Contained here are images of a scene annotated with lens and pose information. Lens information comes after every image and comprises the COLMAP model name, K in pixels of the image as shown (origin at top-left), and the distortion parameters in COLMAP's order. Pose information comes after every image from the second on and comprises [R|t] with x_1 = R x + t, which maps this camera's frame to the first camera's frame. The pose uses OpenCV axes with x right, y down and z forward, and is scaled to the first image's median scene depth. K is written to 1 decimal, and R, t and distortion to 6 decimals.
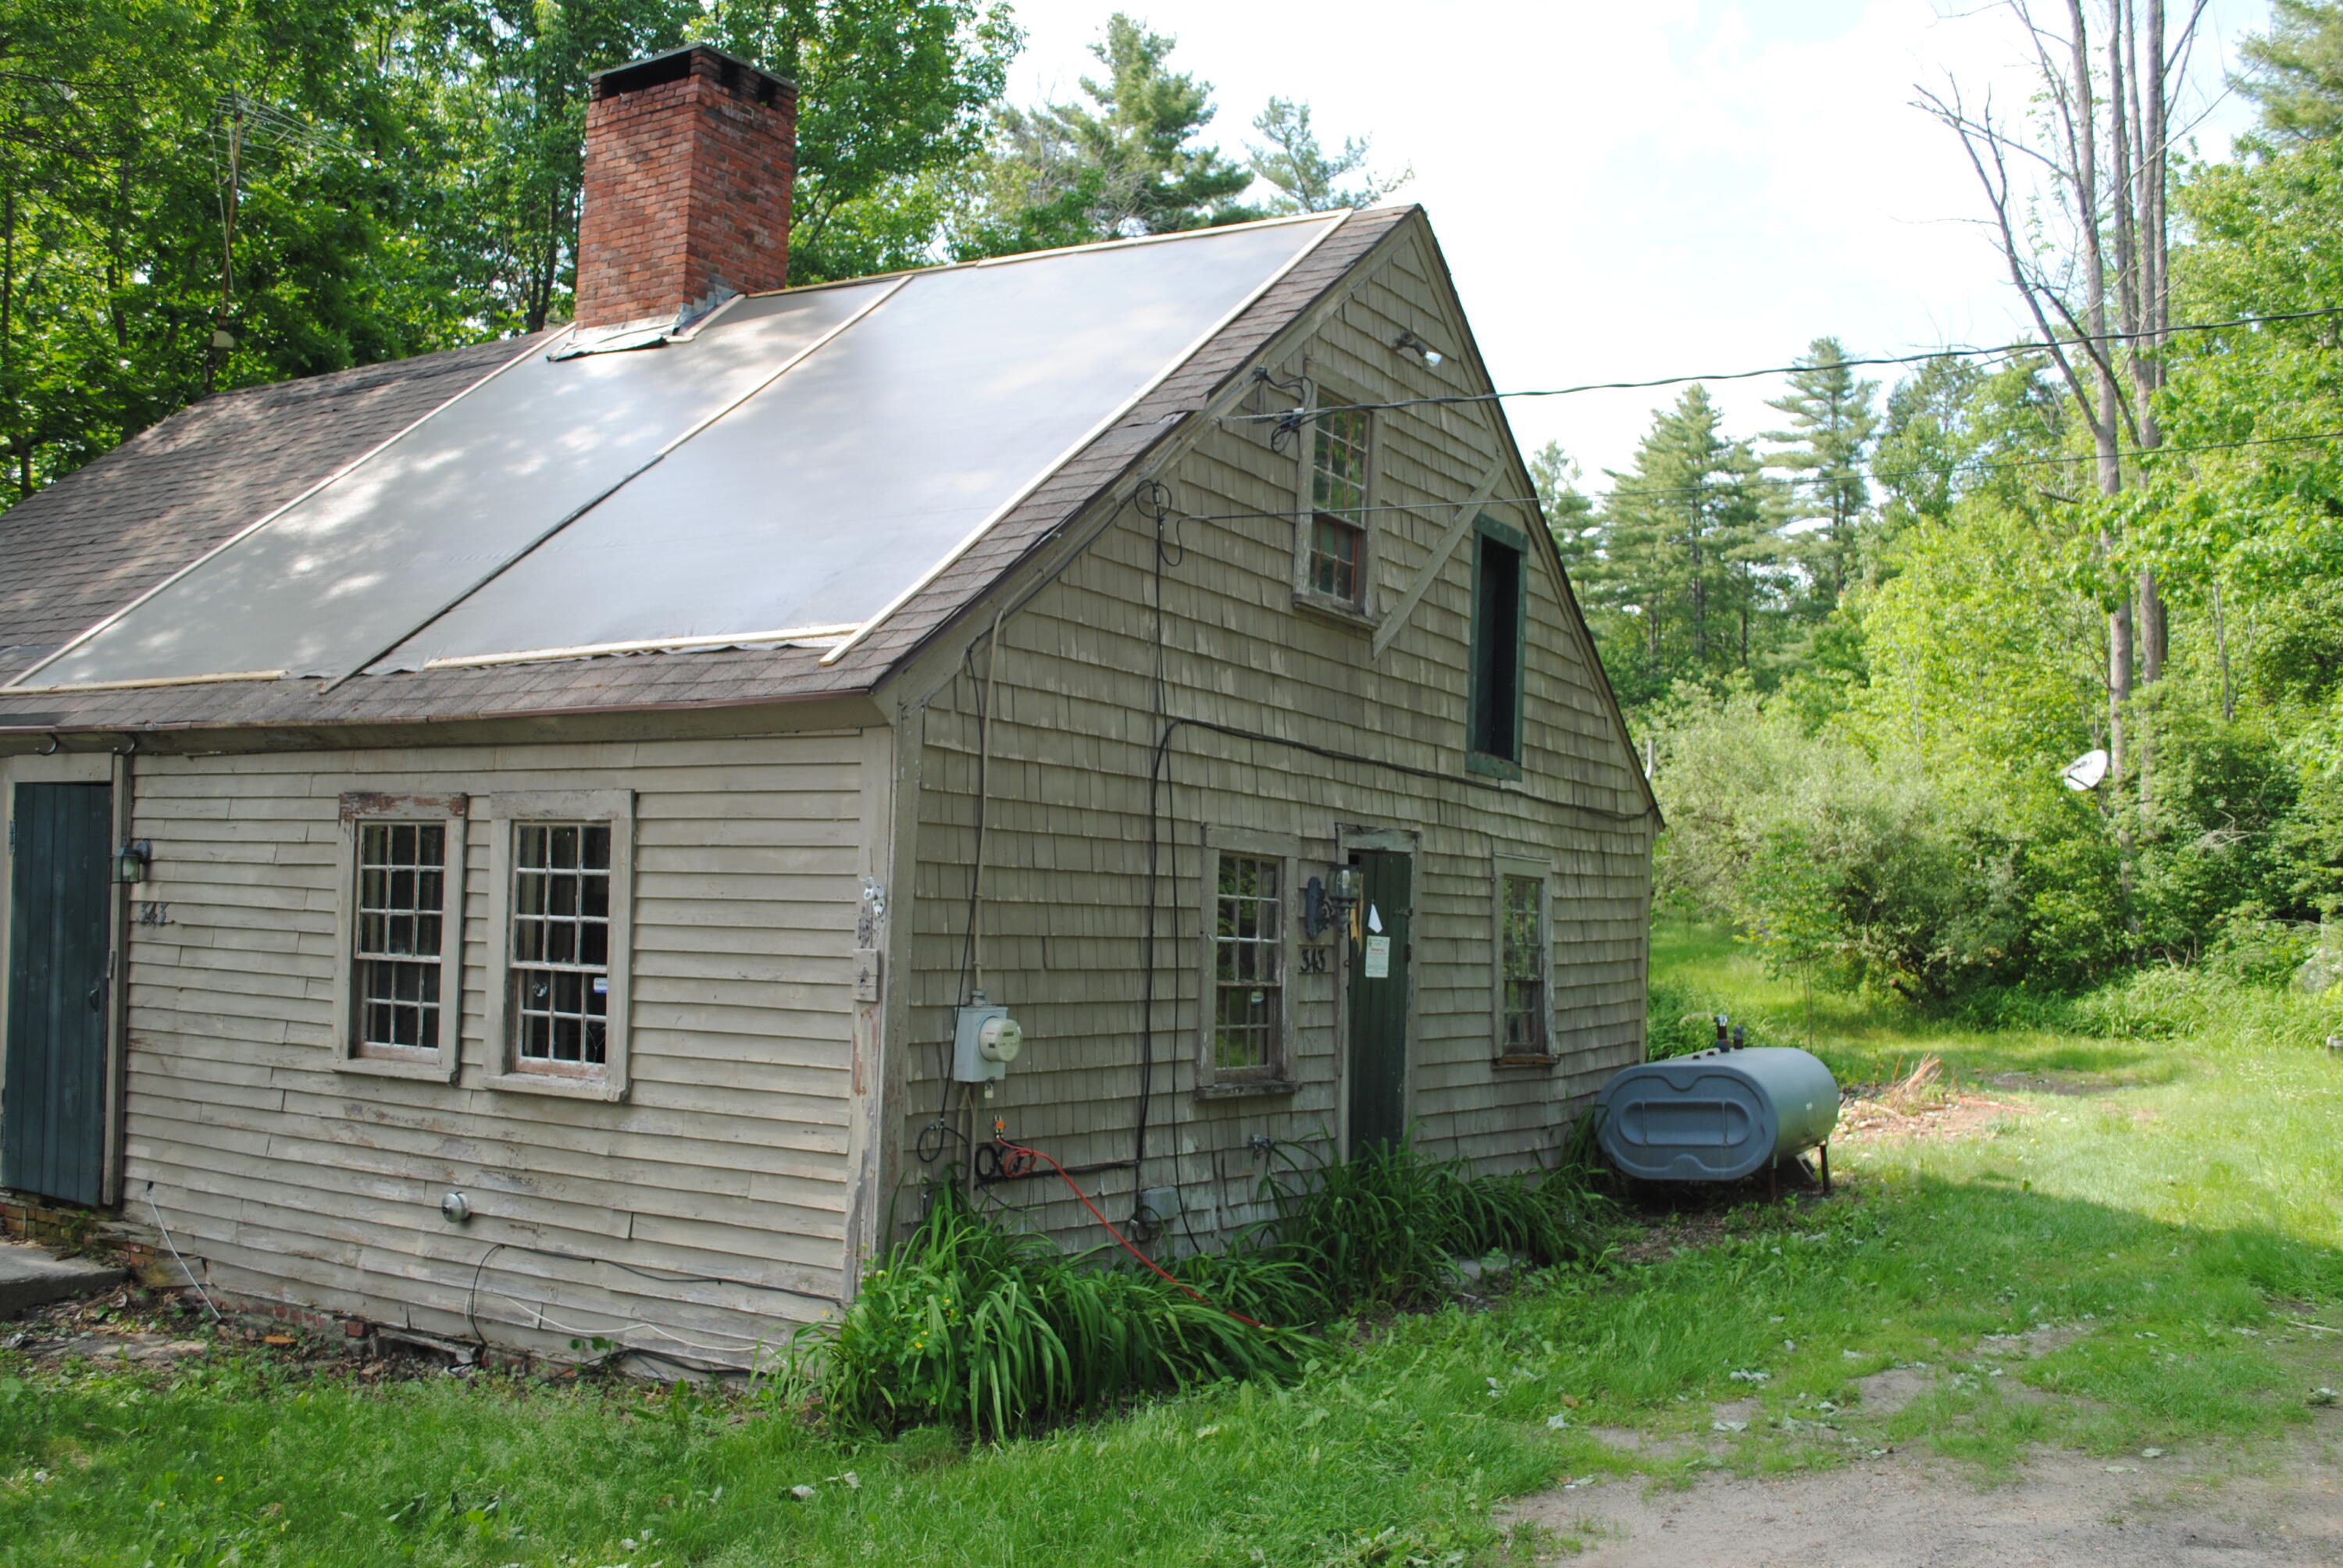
lens RADIAL K [[2157.9, 0, 1167.1], [0, 2157.9, 785.7], [0, 0, 1]] dist [-0.056953, 0.000000]
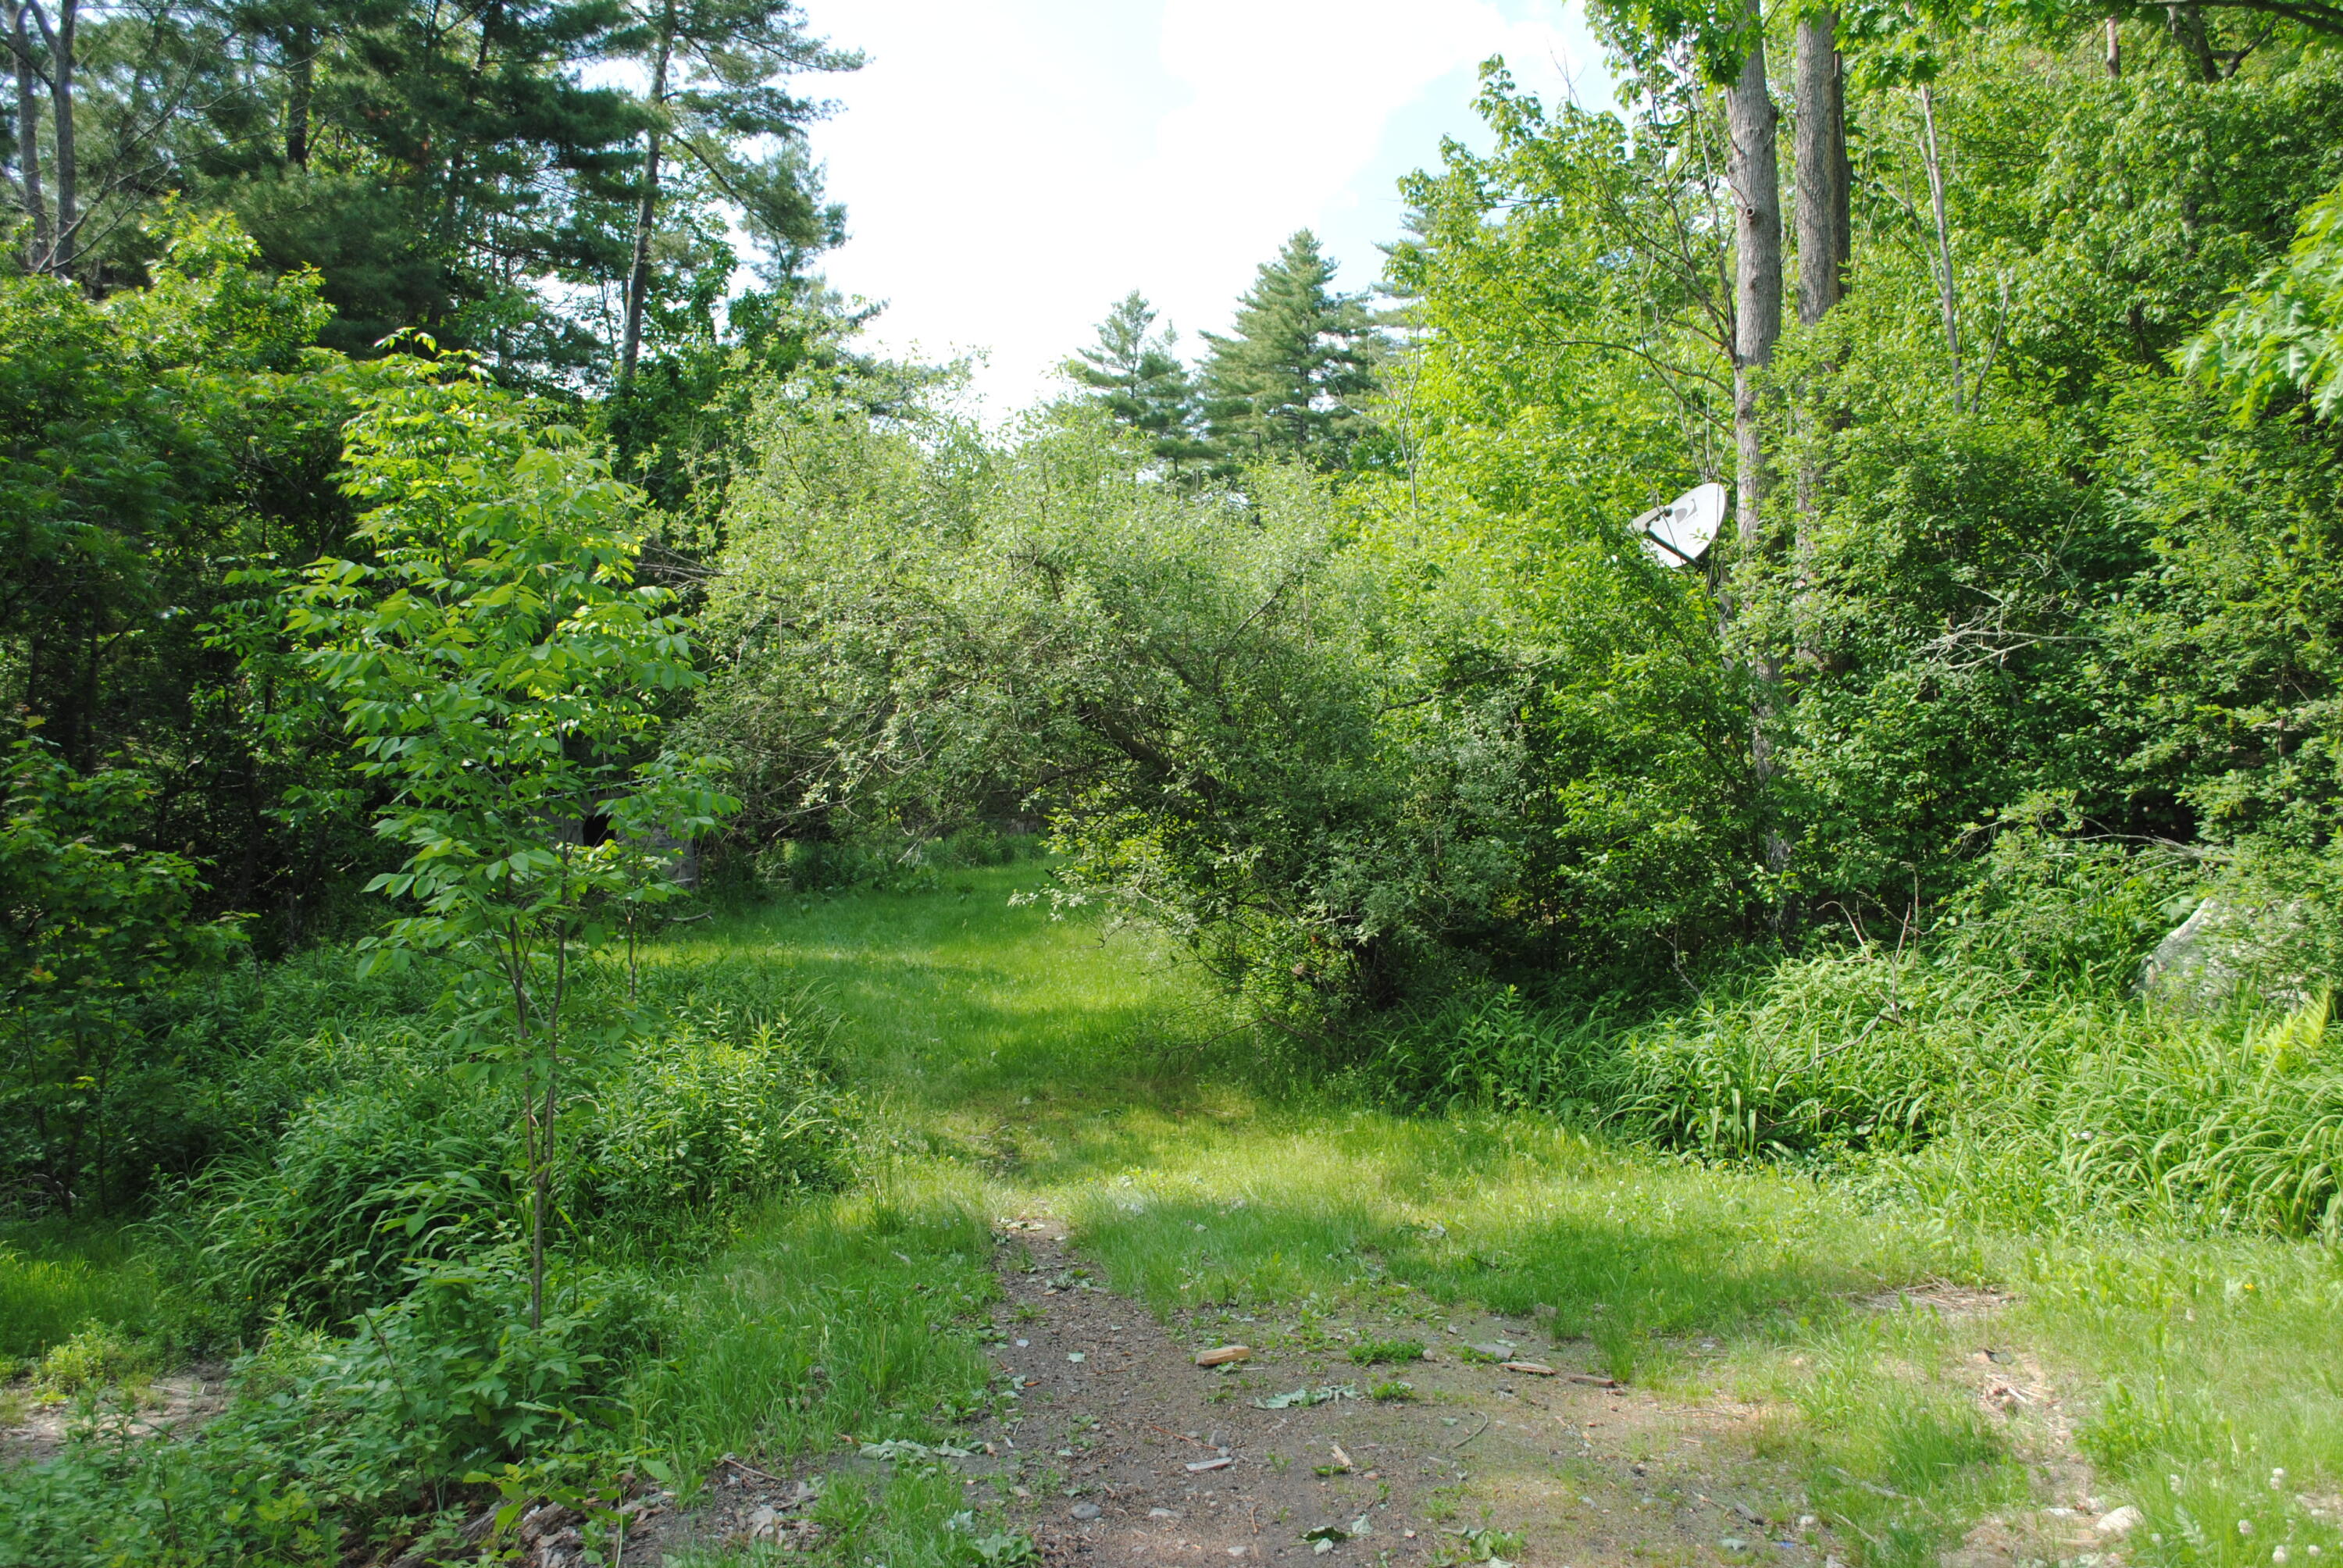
lens RADIAL K [[2157.9, 0, 1173.9], [0, 2157.9, 784.6], [0, 0, 1]] dist [-0.056953, 0.000000]
pose [[0.989630, 0.000304, 0.143643, 0.261802], [-0.003962, 0.999675, 0.025184, 0.040394], [-0.143588, -0.025492, 0.989309, 0.568720]]
